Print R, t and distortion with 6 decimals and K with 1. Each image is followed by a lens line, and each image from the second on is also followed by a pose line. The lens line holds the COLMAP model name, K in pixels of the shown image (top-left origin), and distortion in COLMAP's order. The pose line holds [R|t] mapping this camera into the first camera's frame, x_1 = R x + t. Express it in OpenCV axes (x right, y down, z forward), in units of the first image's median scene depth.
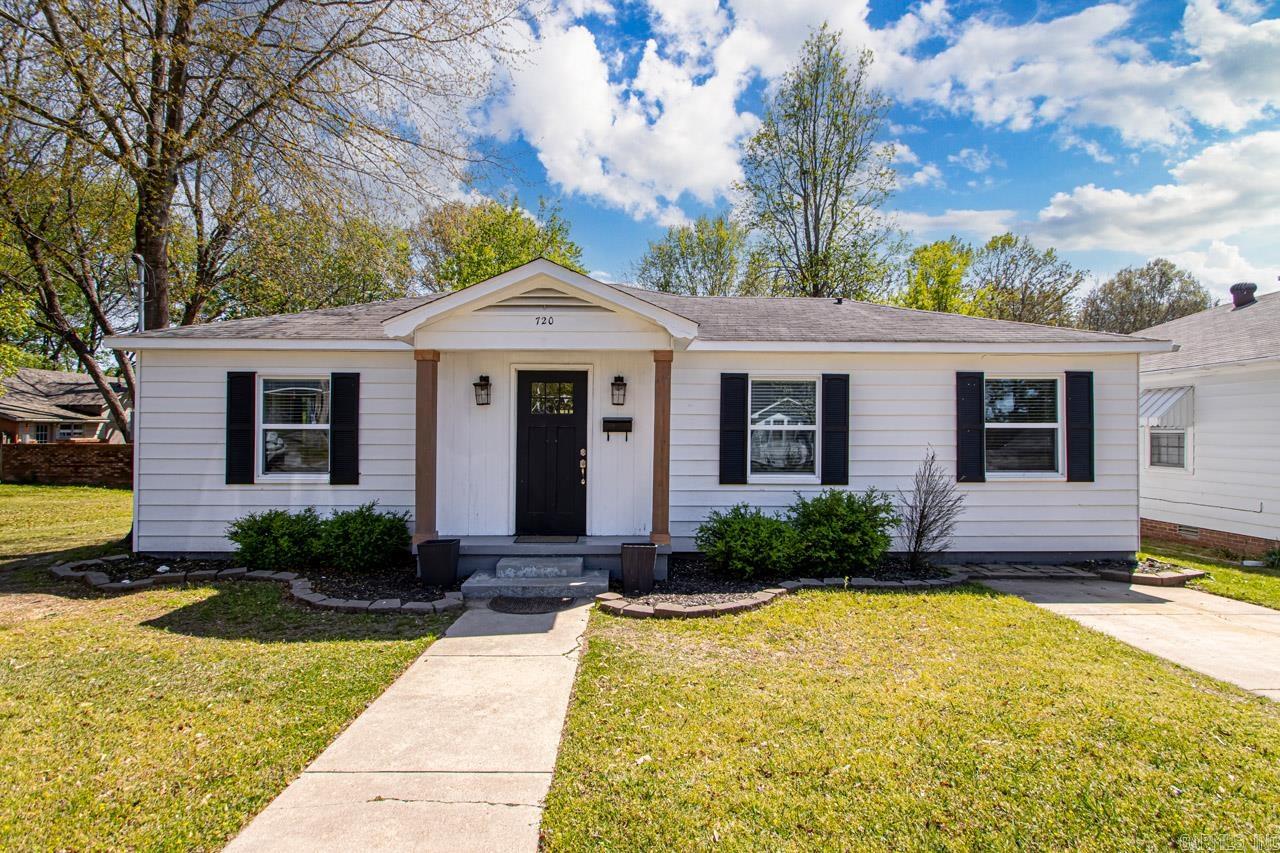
lens RADIAL K [[608.9, 0, 640.0], [0, 608.9, 426.5], [0, 0, 1]] dist [-0.001439, -0.000422]
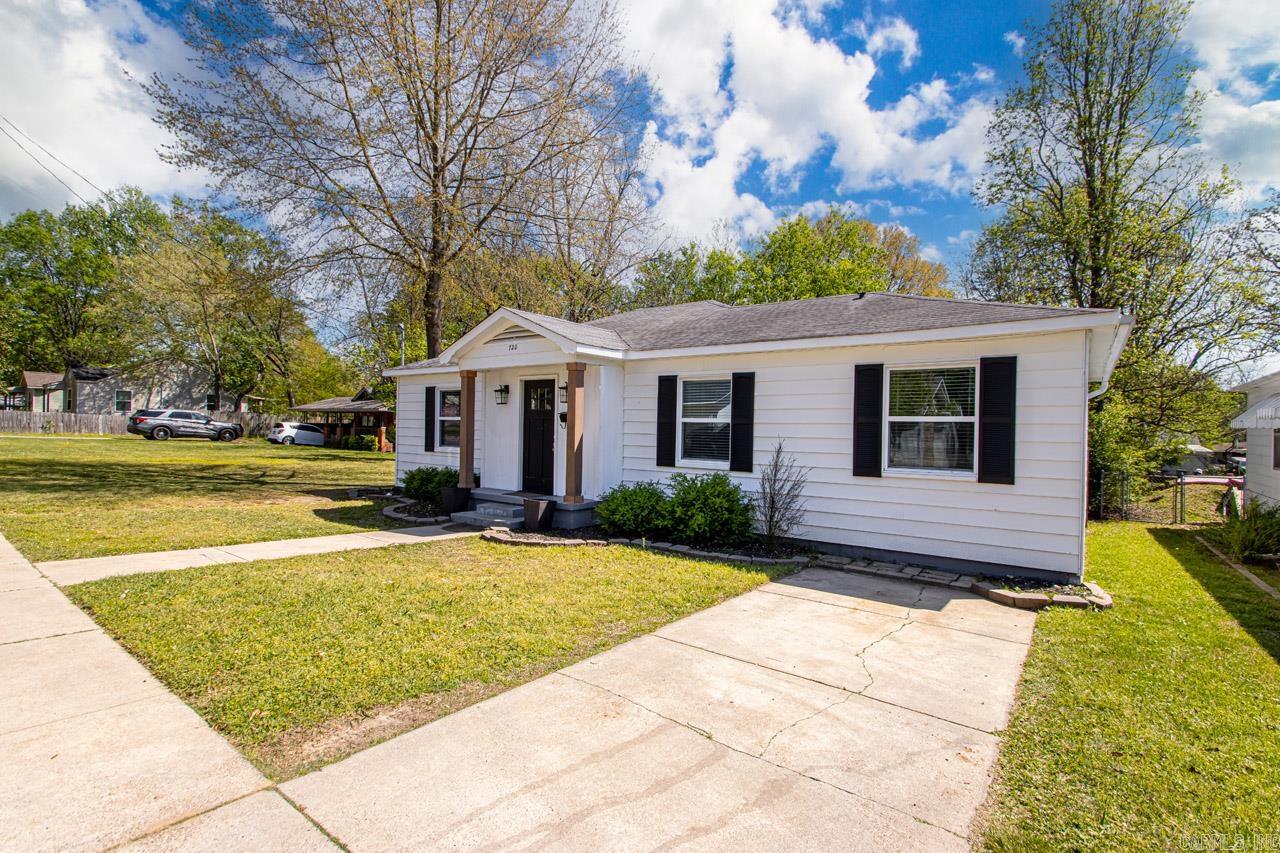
lens RADIAL K [[595.2, 0, 651.3], [0, 595.2, 426.4], [0, 0, 1]] dist [0.019641, -0.018958]
pose [[0.800048, 0.010566, -0.599844, 0.895790], [-0.006000, 0.999936, 0.009611, 0.003729], [0.599907, -0.004090, 0.800060, 0.022630]]
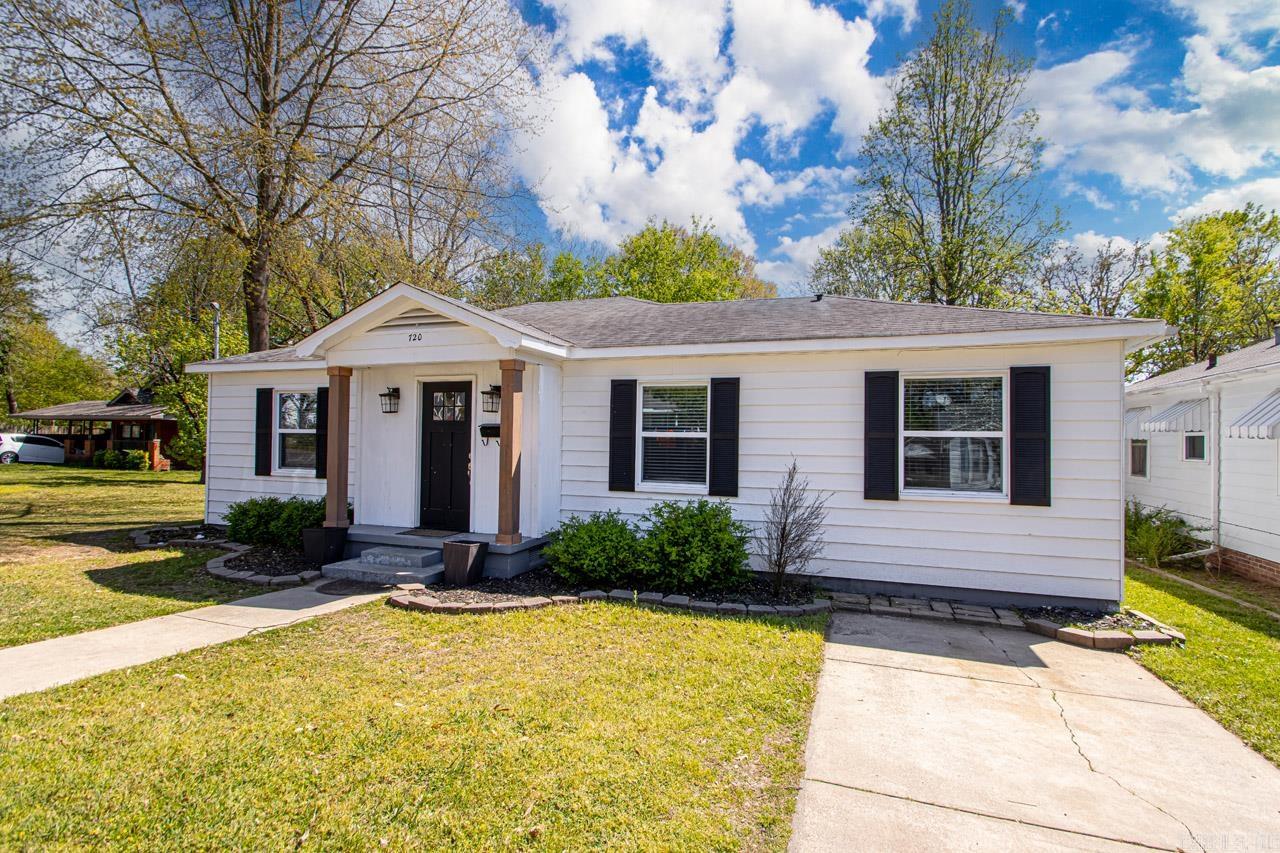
lens RADIAL K [[595.2, 0, 651.3], [0, 595.2, 426.4], [0, 0, 1]] dist [0.019641, -0.018958]
pose [[0.937726, 0.002788, -0.347366, 0.566824], [-0.005290, 0.999966, -0.006254, -0.004970], [0.347337, 0.007702, 0.937709, 0.106063]]
